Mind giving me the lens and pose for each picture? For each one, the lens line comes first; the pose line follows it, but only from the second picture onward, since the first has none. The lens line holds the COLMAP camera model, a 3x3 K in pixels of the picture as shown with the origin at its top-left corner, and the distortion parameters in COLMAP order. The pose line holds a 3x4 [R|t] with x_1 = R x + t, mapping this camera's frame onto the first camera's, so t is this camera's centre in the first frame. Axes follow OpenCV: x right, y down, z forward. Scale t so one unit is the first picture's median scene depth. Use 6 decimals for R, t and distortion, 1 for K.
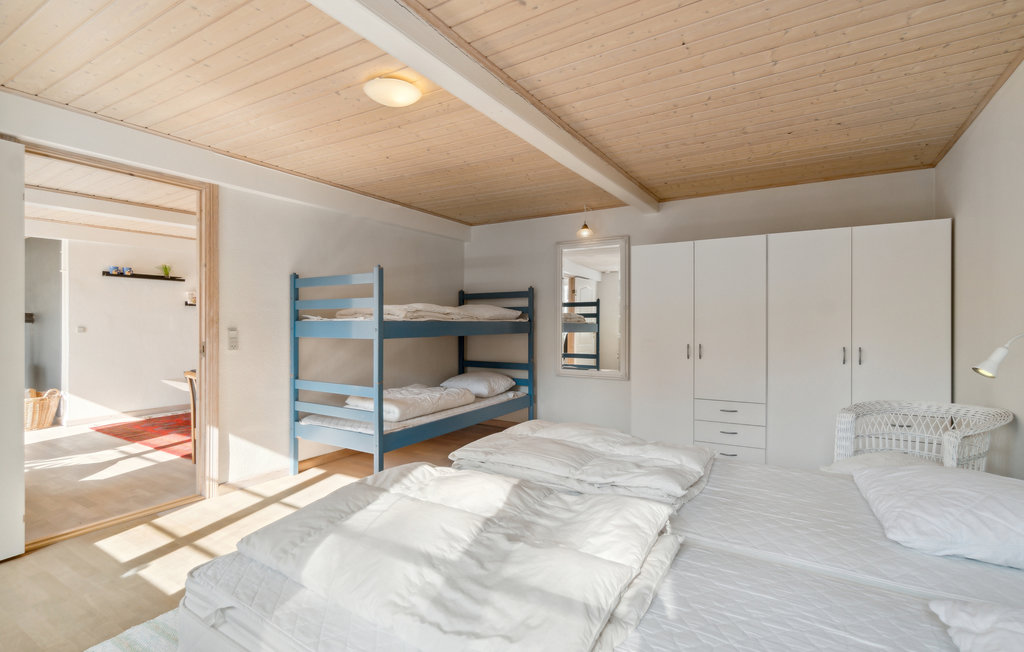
lens RADIAL K [[466.4, 0, 512.0], [0, 466.4, 326.0], [0, 0, 1]] dist [-0.001802, -0.000094]
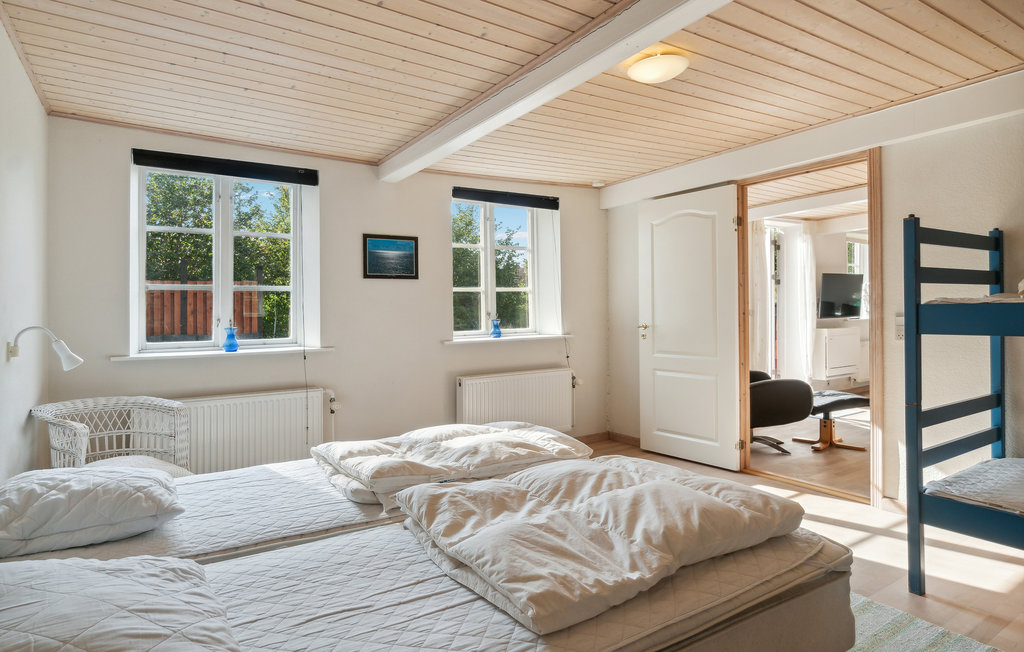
lens RADIAL K [[560.7, 0, 511.7], [0, 560.7, 304.4], [0, 0, 1]] dist [-0.000296, -0.000128]
pose [[-0.410937, -0.011848, -0.911587, 0.600753], [-0.002366, 0.999926, -0.011930, 0.003948], [0.911661, -0.002746, -0.410935, 0.817980]]
